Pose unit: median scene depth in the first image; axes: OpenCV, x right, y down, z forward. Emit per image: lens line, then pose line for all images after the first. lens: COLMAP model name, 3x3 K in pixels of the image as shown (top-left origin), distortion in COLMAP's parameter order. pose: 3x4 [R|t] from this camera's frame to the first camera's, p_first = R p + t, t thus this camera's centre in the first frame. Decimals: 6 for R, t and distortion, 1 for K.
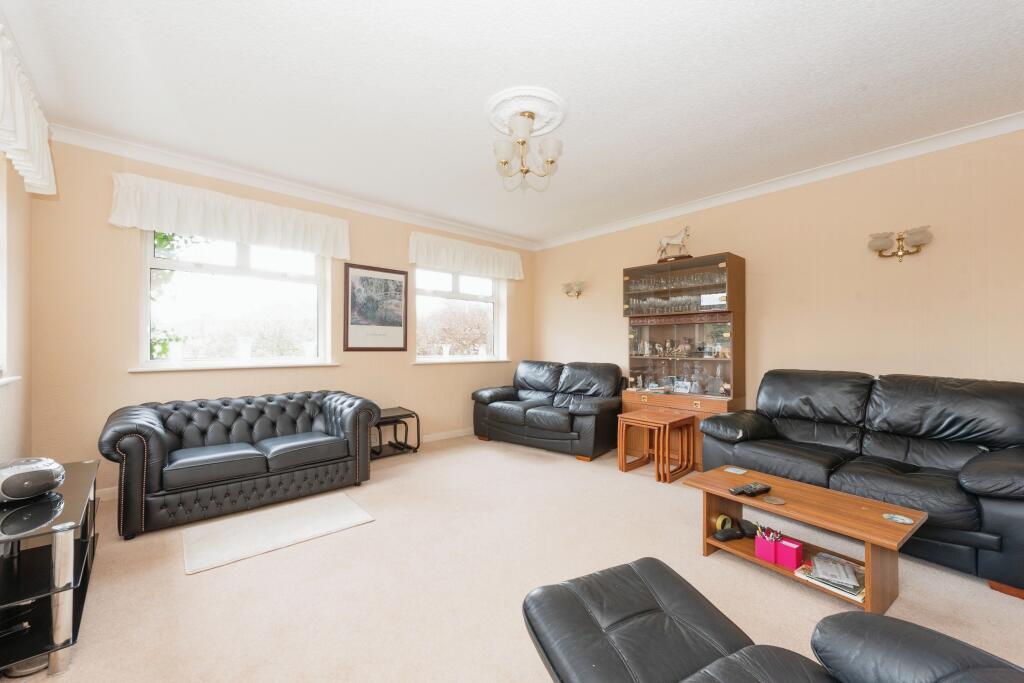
lens RADIAL K [[400.4, 0, 511.7], [0, 400.4, 339.2], [0, 0, 1]] dist [0.012464, -0.002885]
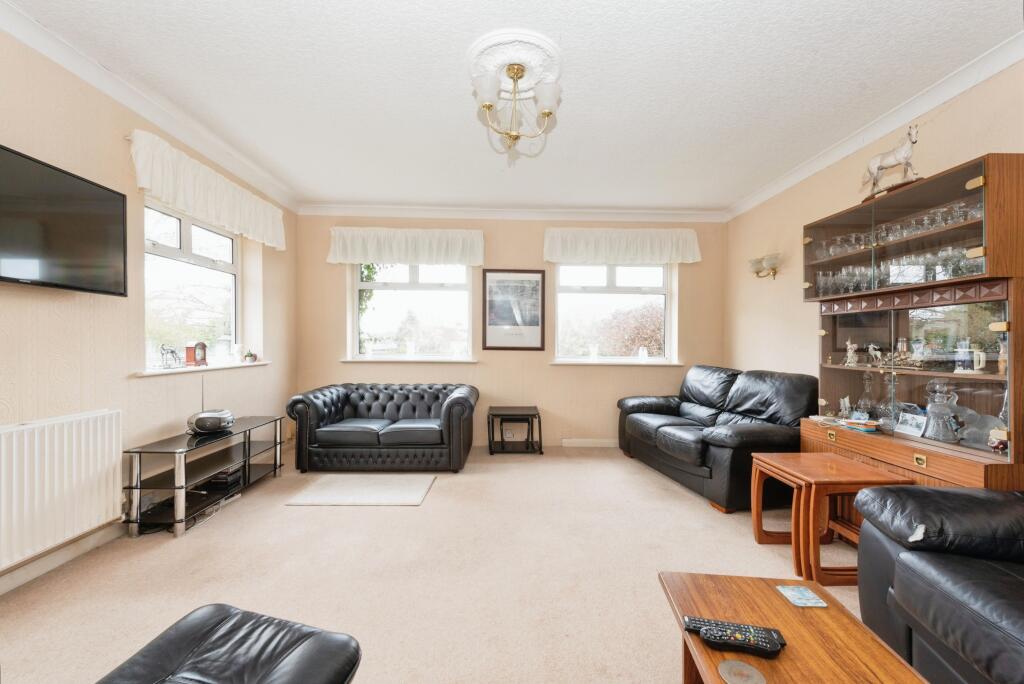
lens RADIAL K [[400.4, 0, 511.6], [0, 400.4, 341.2], [0, 0, 1]] dist [0.012464, -0.002885]
pose [[0.755041, 0.000450, -0.655677, 0.355743], [0.003937, 0.999979, 0.005221, 0.001303], [0.655665, -0.006523, 0.755023, 0.220627]]
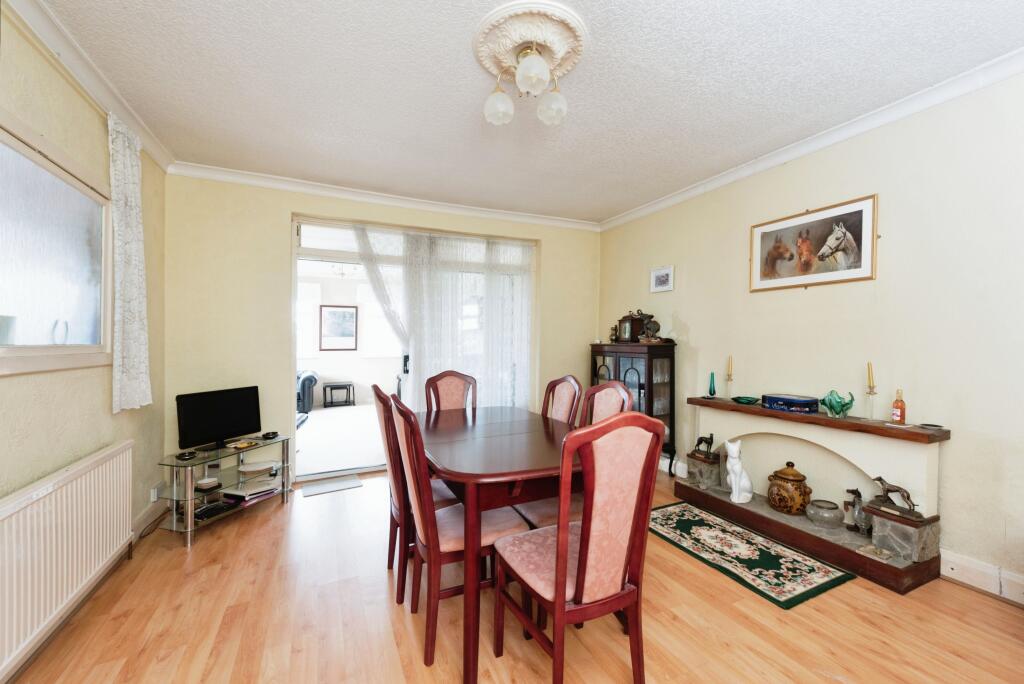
lens RADIAL K [[400.4, 0, 515.6], [0, 400.4, 340.4], [0, 0, 1]] dist [0.012464, -0.002885]
pose [[0.943592, -0.002348, -0.331102, 1.104303], [0.003598, 0.999989, 0.003164, -0.021029], [0.331091, -0.004176, 0.943590, -0.512482]]
